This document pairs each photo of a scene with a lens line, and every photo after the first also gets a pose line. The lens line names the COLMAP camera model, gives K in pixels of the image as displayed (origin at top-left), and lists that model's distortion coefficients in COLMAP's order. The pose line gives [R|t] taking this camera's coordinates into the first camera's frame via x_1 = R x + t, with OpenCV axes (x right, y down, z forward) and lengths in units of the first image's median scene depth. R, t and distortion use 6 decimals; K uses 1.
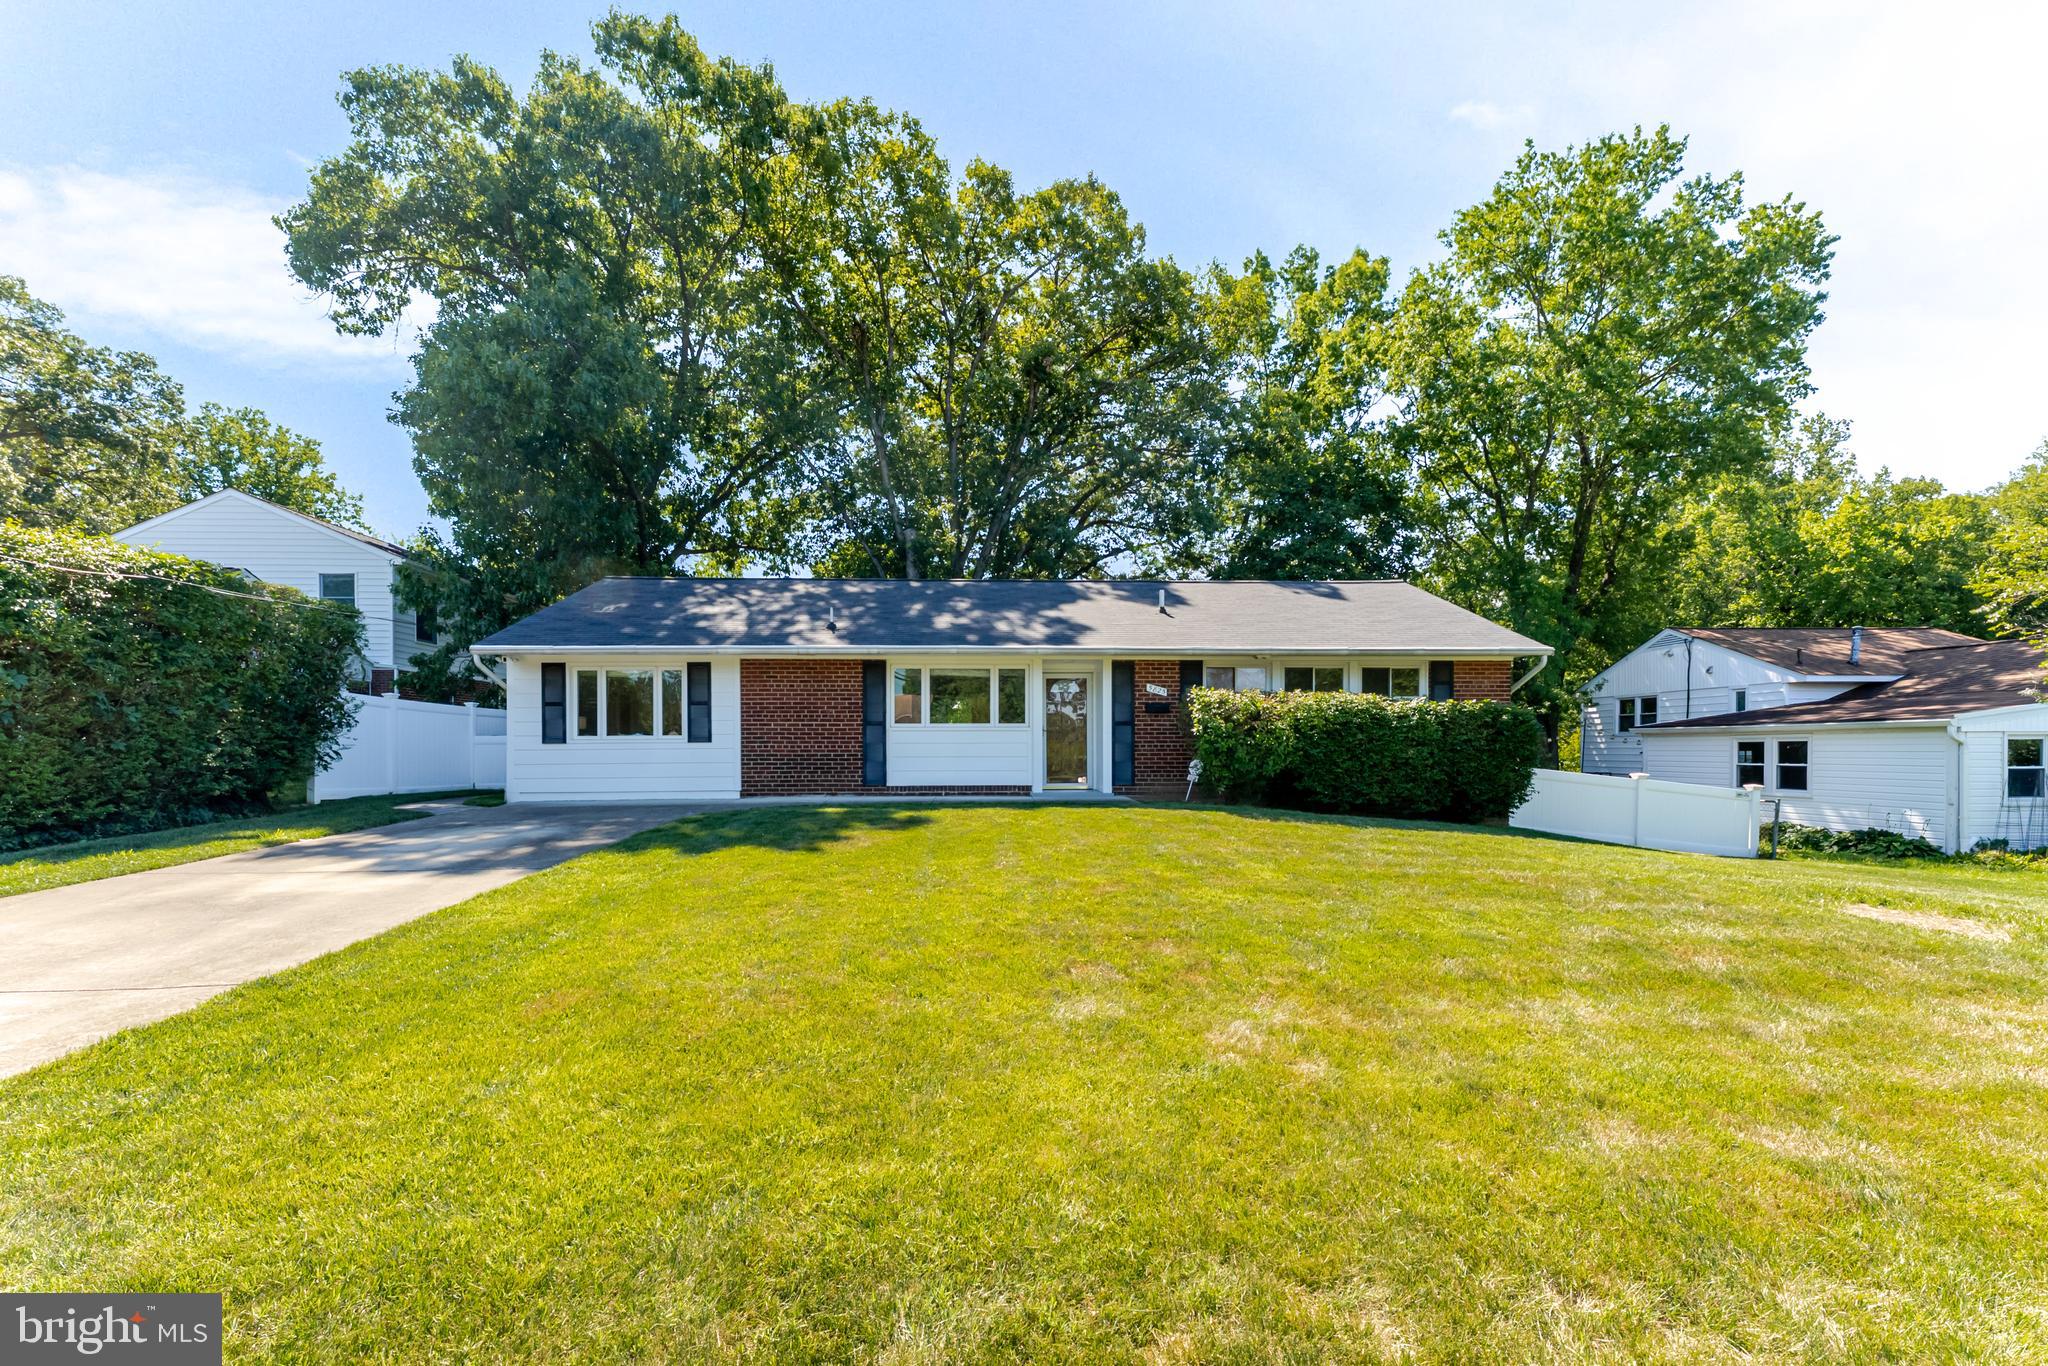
lens RADIAL K [[851.7, 0, 1011.5], [0, 851.7, 788.0], [0, 0, 1]] dist [0.002862, 0.000381]
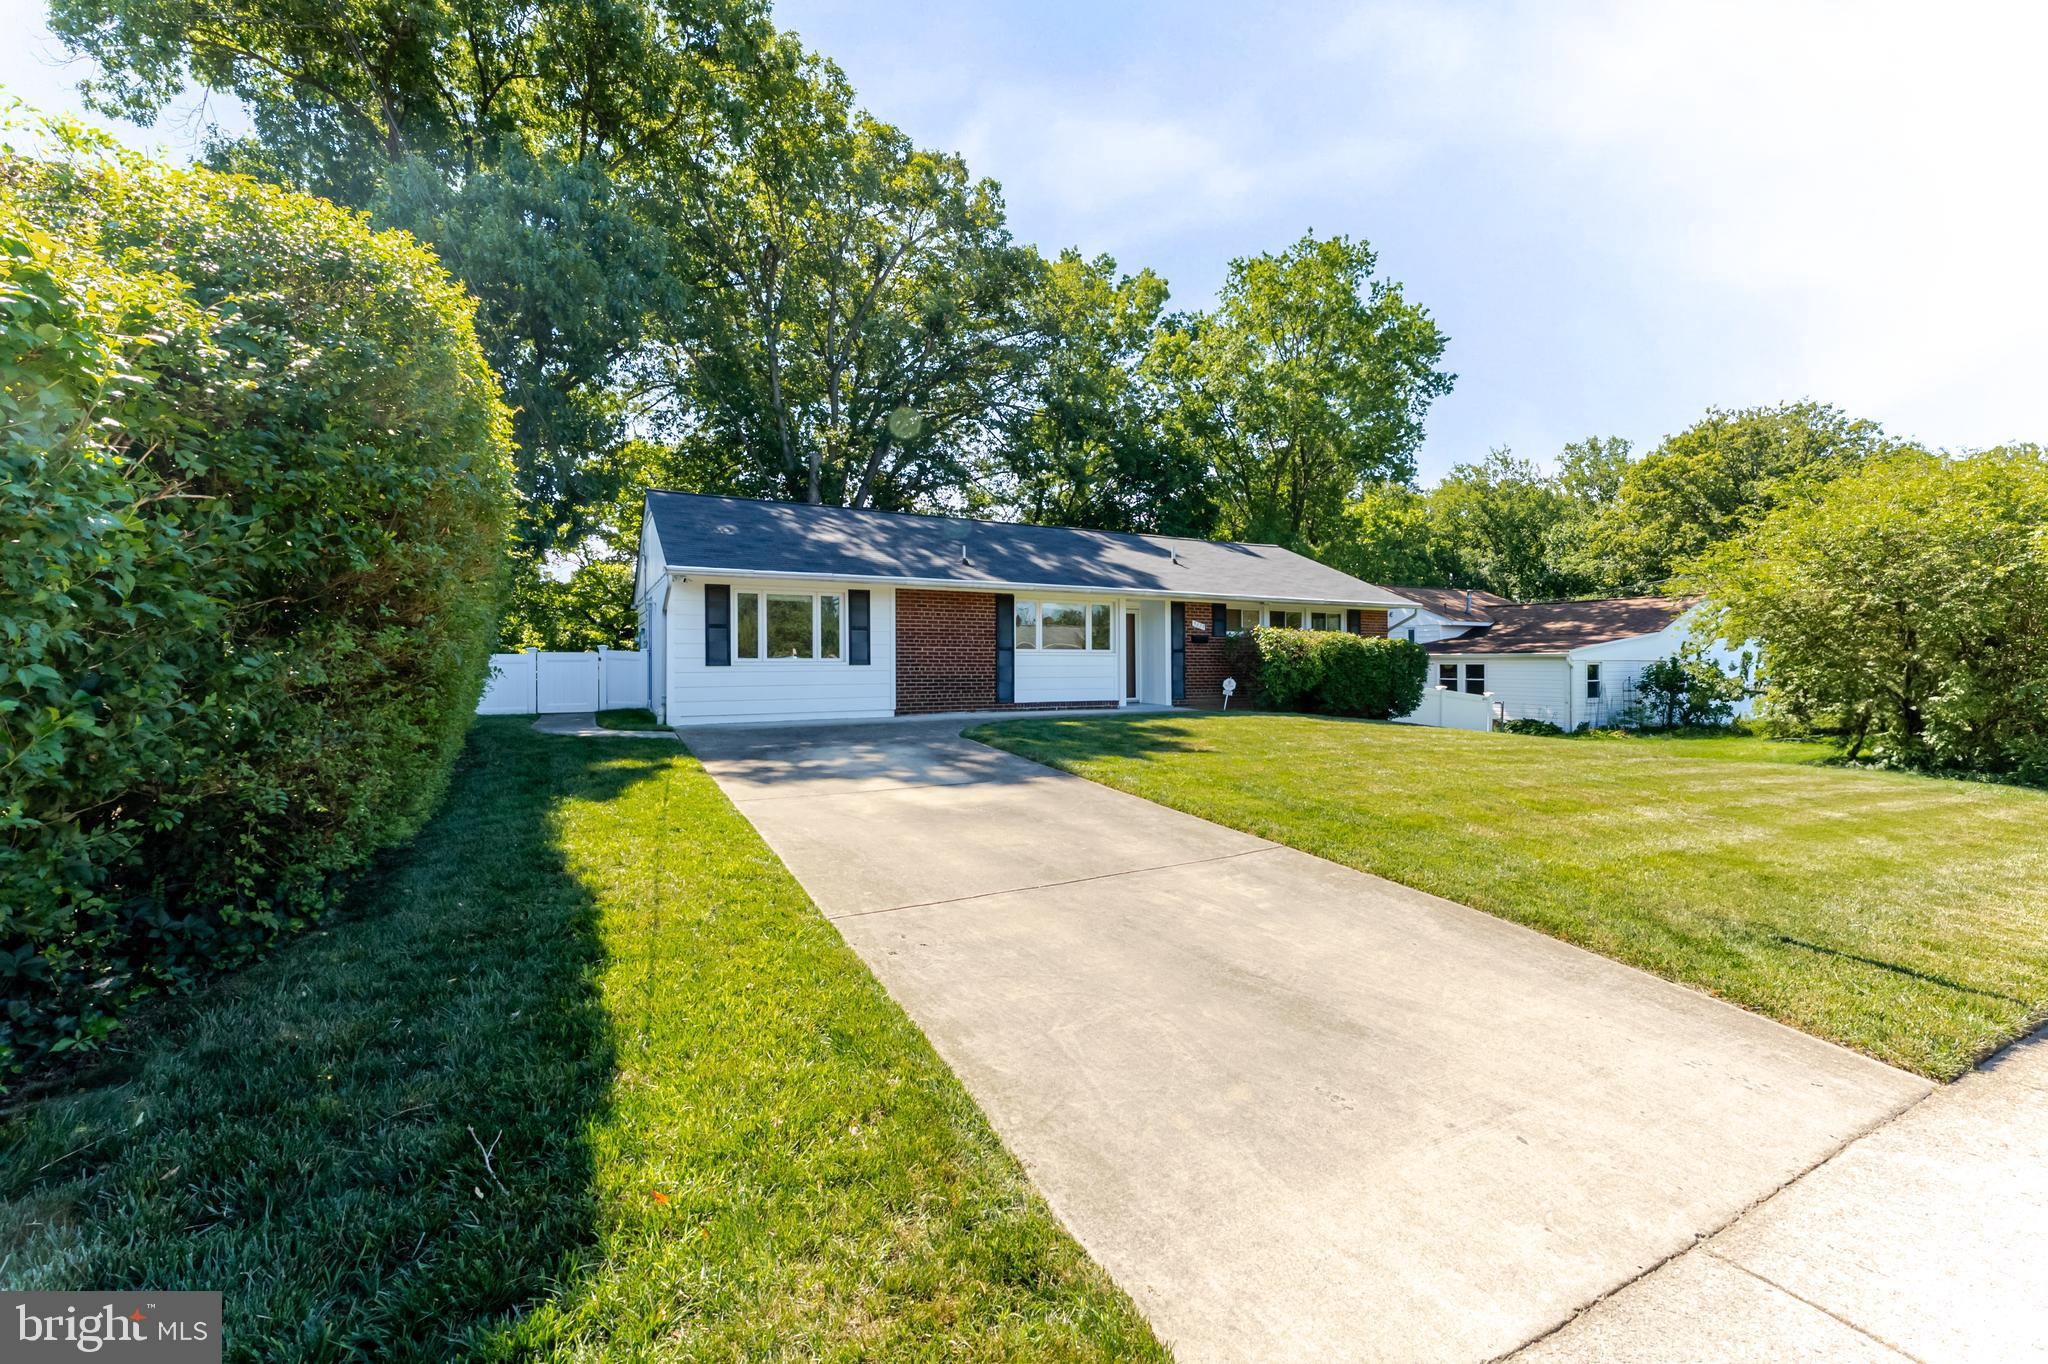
lens RADIAL K [[826.3, 0, 1028.8], [0, 826.3, 694.4], [0, 0, 1]] dist [0.000722, 0.000064]
pose [[0.901060, -0.013252, 0.433492, -0.610418], [0.015489, 0.999879, -0.001629, -0.011574], [-0.433418, 0.008182, 0.901156, -0.021095]]
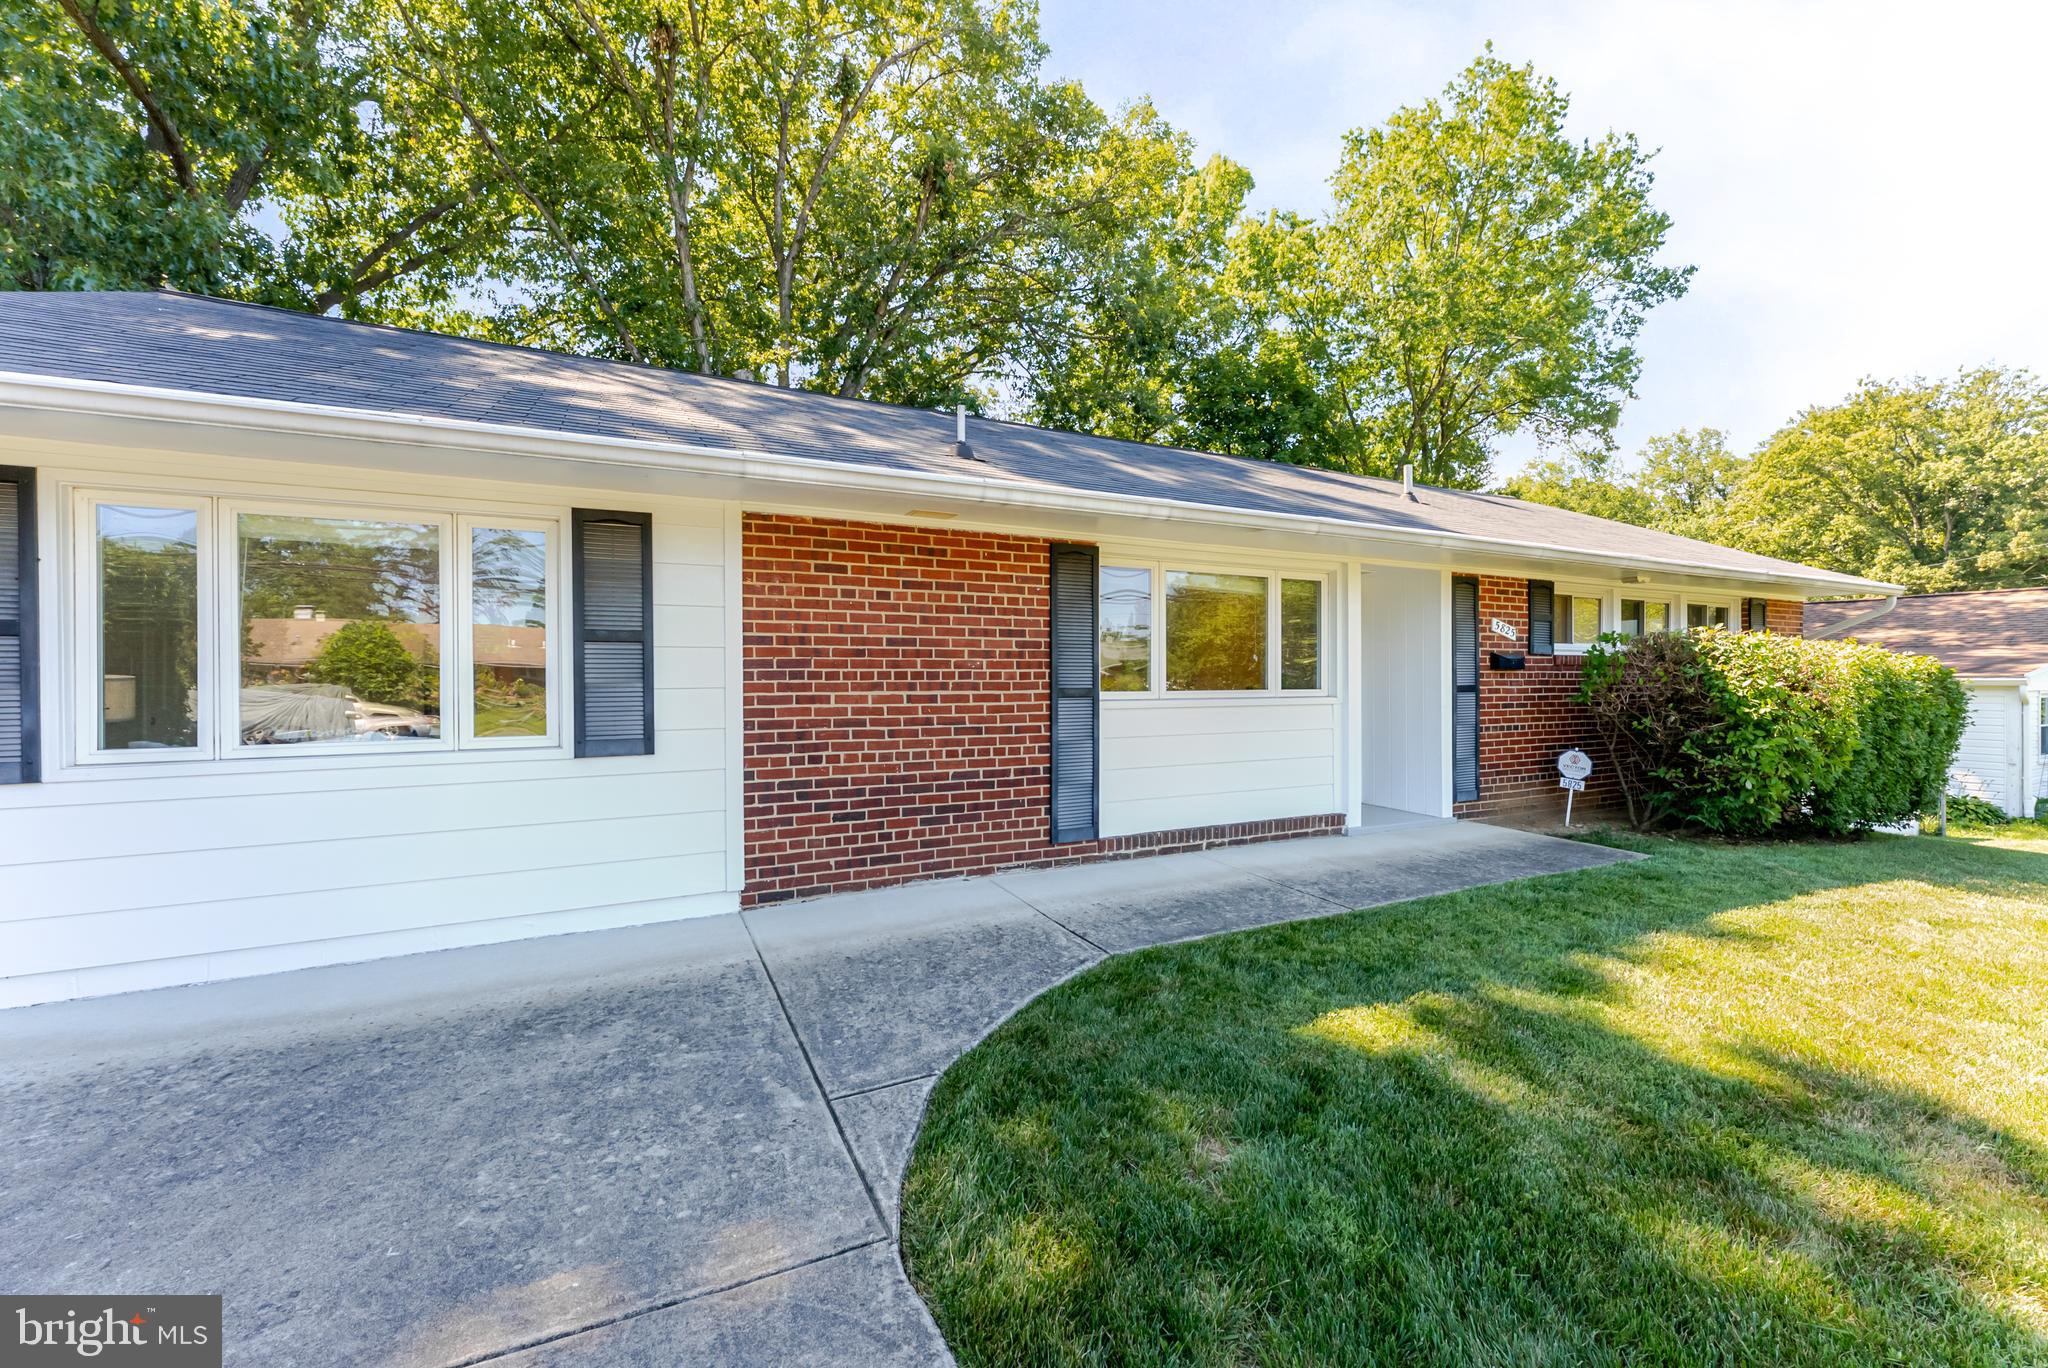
lens RADIAL K [[826.3, 0, 1028.8], [0, 826.3, 696.4], [0, 0, 1]] dist [0.000722, 0.000064]
pose [[0.910954, -0.009259, 0.412404, -0.344354], [0.019020, 0.999628, -0.019569, -0.065811], [-0.412069, 0.025670, 0.910791, 0.631747]]
